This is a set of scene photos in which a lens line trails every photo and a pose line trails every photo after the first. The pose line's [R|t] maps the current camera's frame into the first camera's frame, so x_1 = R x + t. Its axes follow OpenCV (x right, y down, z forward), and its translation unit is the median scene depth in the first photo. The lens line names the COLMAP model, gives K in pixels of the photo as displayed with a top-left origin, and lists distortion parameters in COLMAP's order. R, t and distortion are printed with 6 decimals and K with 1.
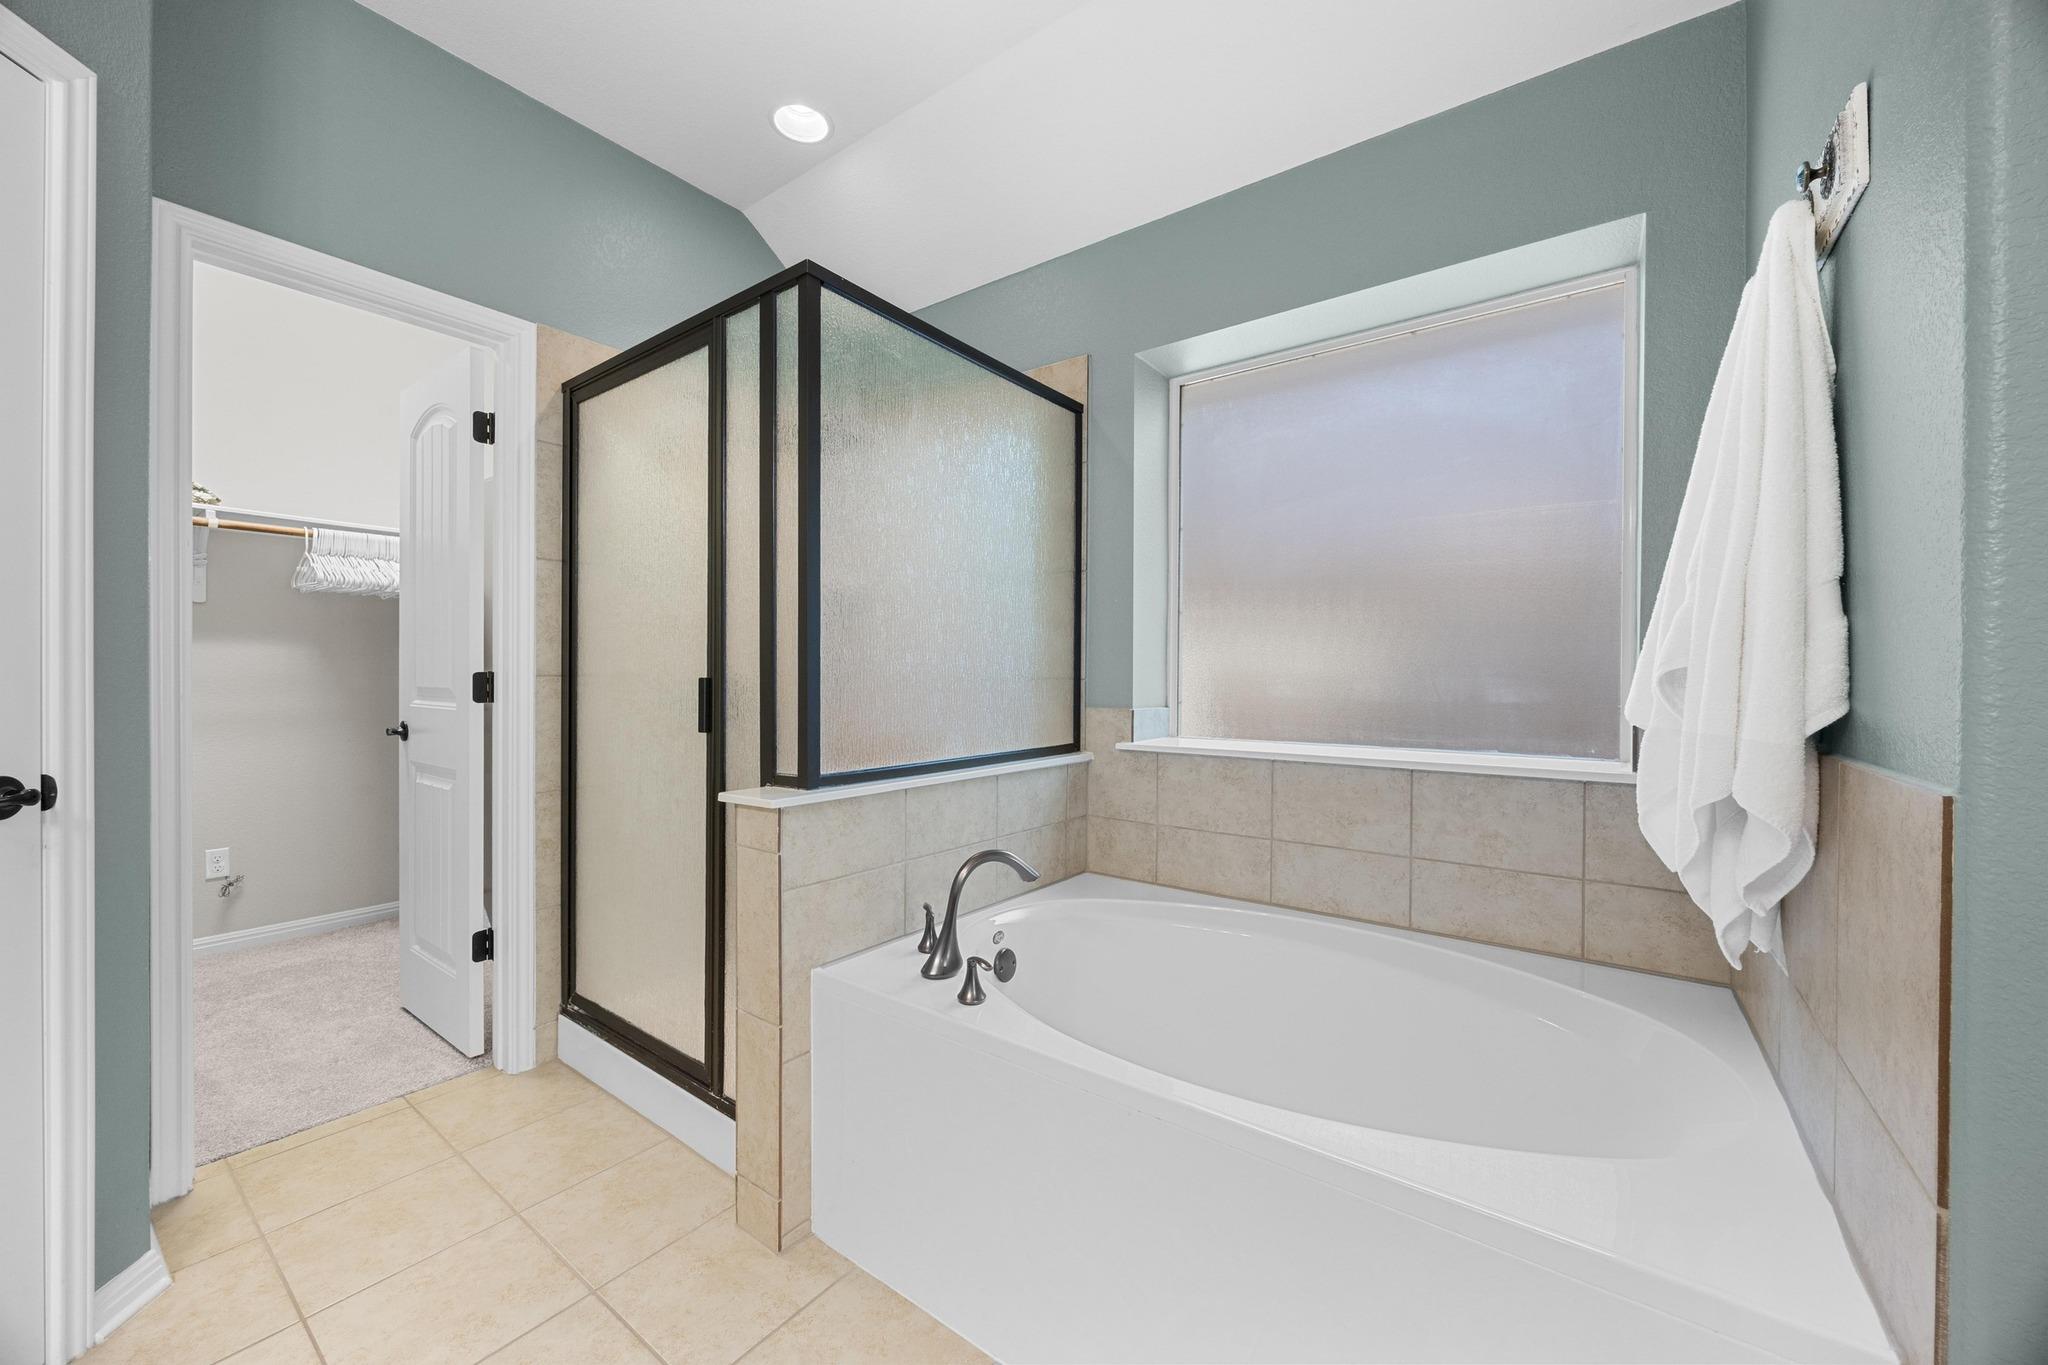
lens RADIAL K [[768.4, 0, 1022.2], [0, 768.4, 679.5], [0, 0, 1]] dist [-0.001793, -0.001801]
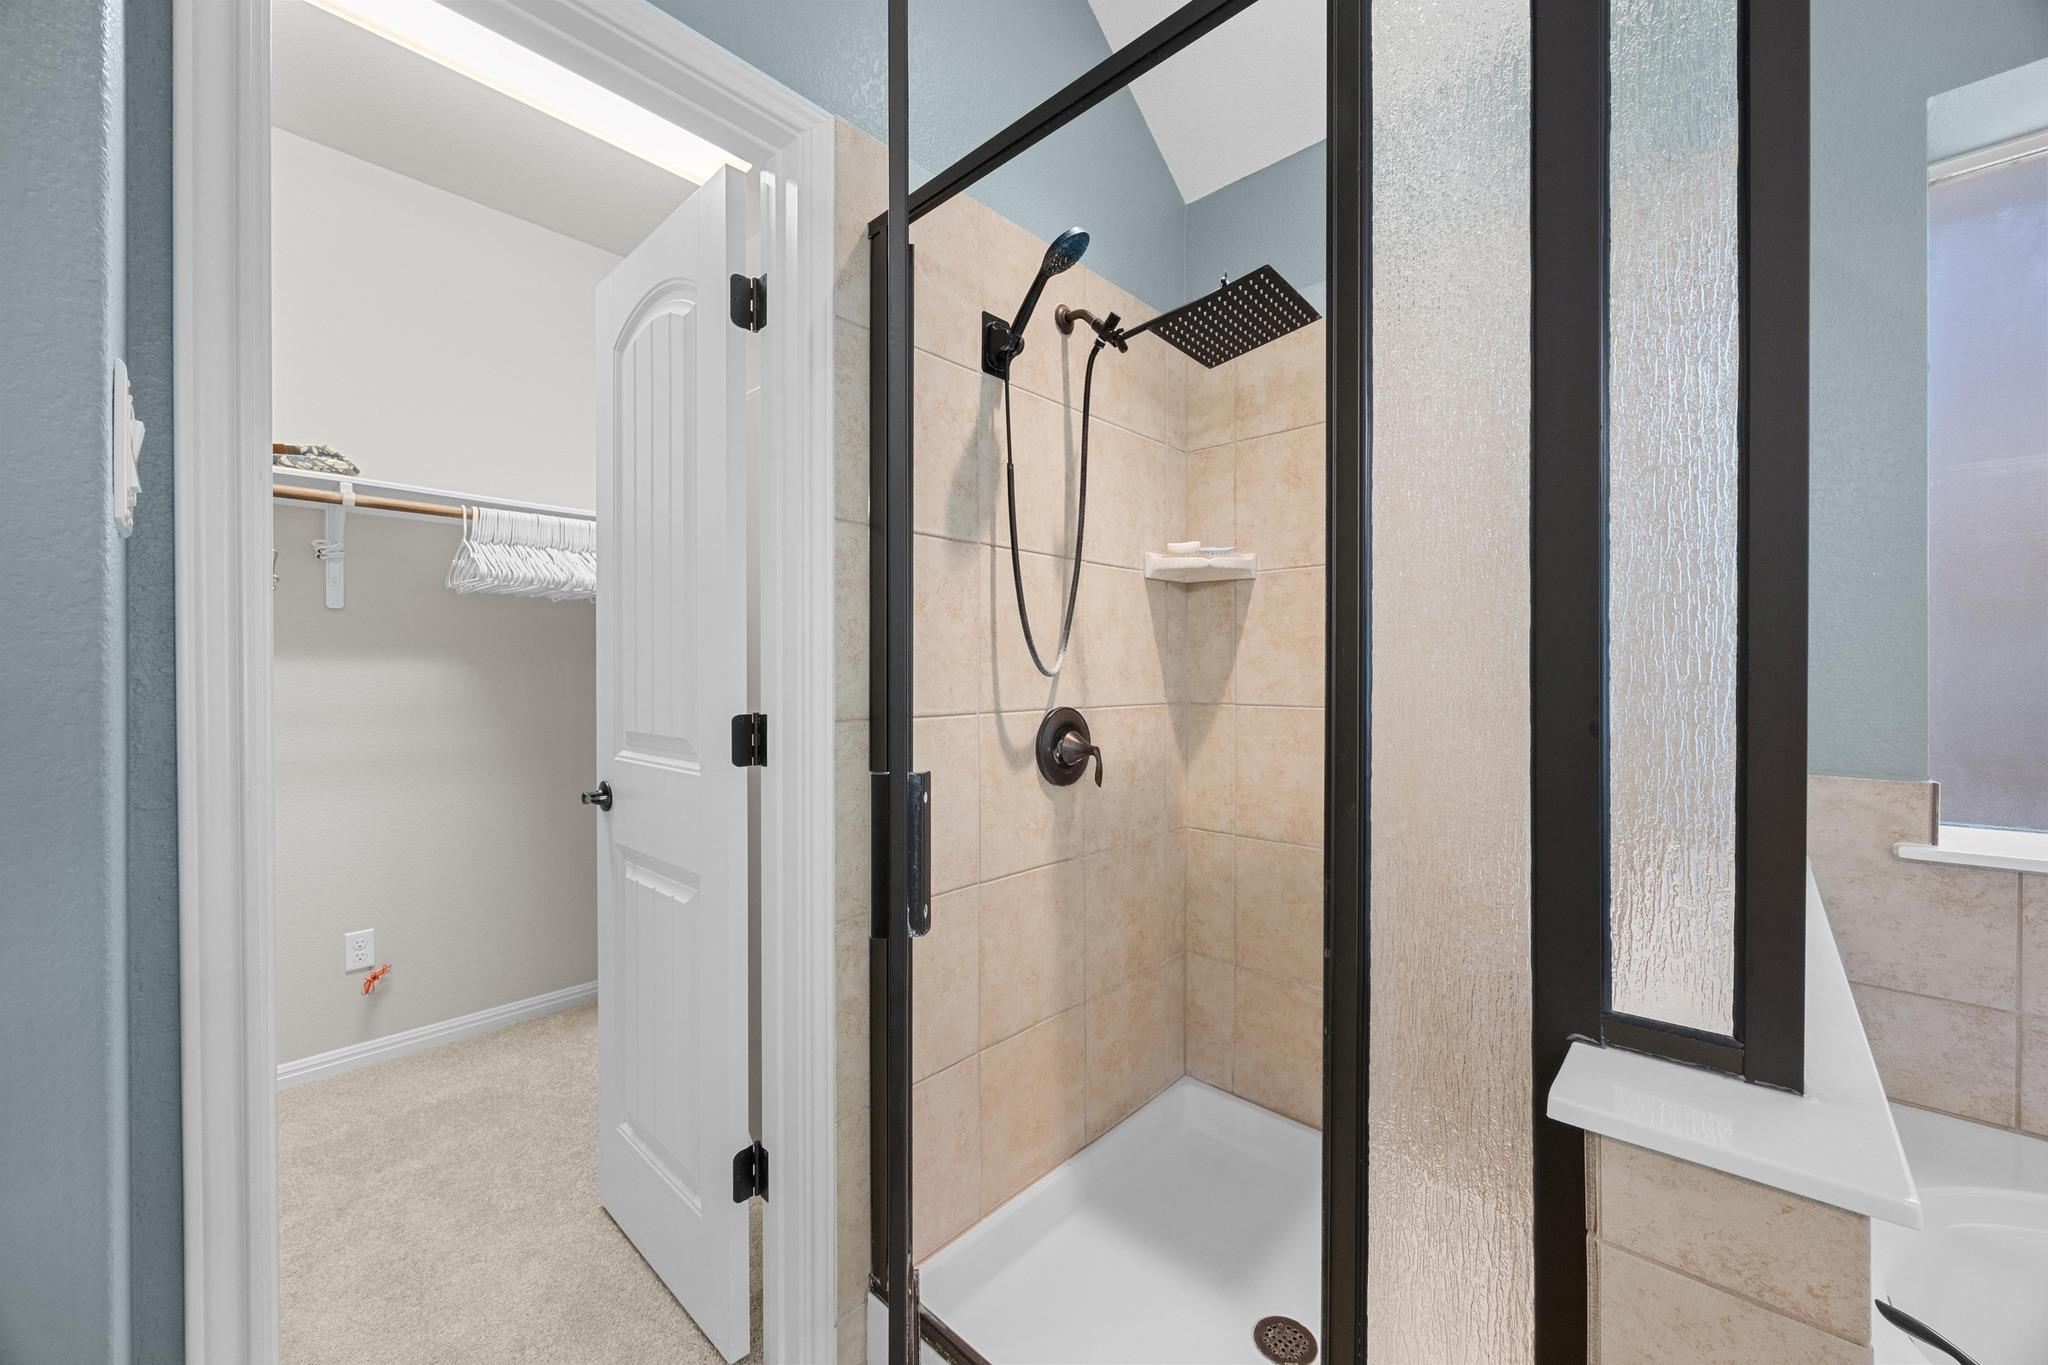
lens RADIAL K [[768.4, 0, 1022.2], [0, 768.4, 679.5], [0, 0, 1]] dist [-0.001793, -0.001801]
pose [[0.993632, -0.005844, -0.112520, -0.408108], [0.005756, 0.999983, -0.001103, -0.033464], [0.112525, 0.000449, 0.993649, 0.417408]]
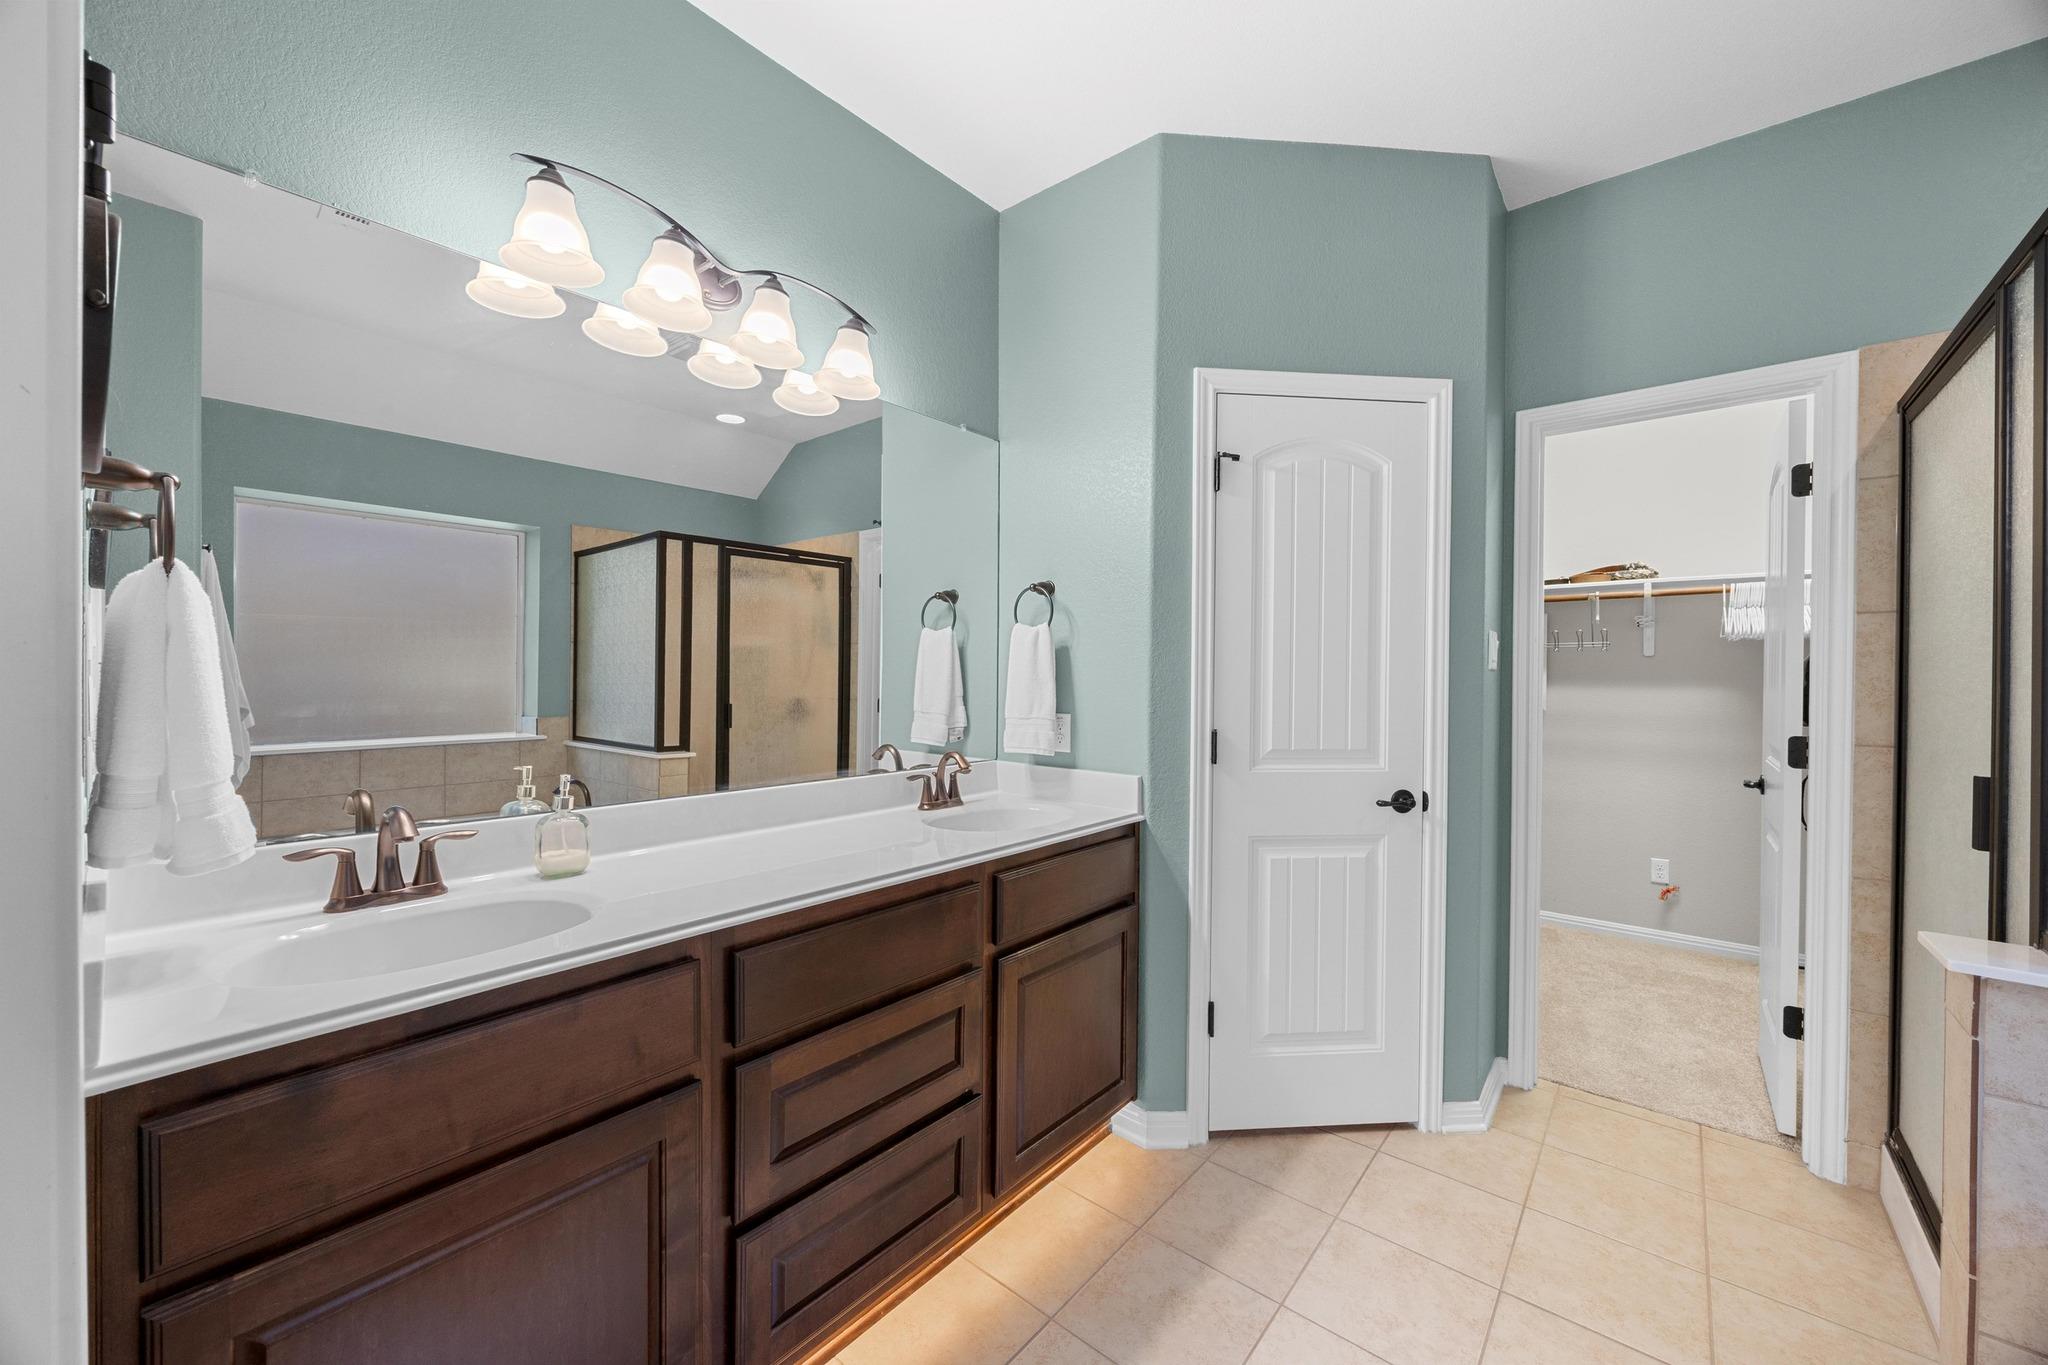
lens RADIAL K [[773.0, 0, 1021.2], [0, 773.0, 681.0], [0, 0, 1]] dist [-0.002967, -0.000082]
pose [[-0.064979, 0.001842, -0.997885, 0.302399], [-0.013257, 0.999908, 0.002709, -0.065670], [0.997799, 0.013405, -0.064948, 0.091849]]
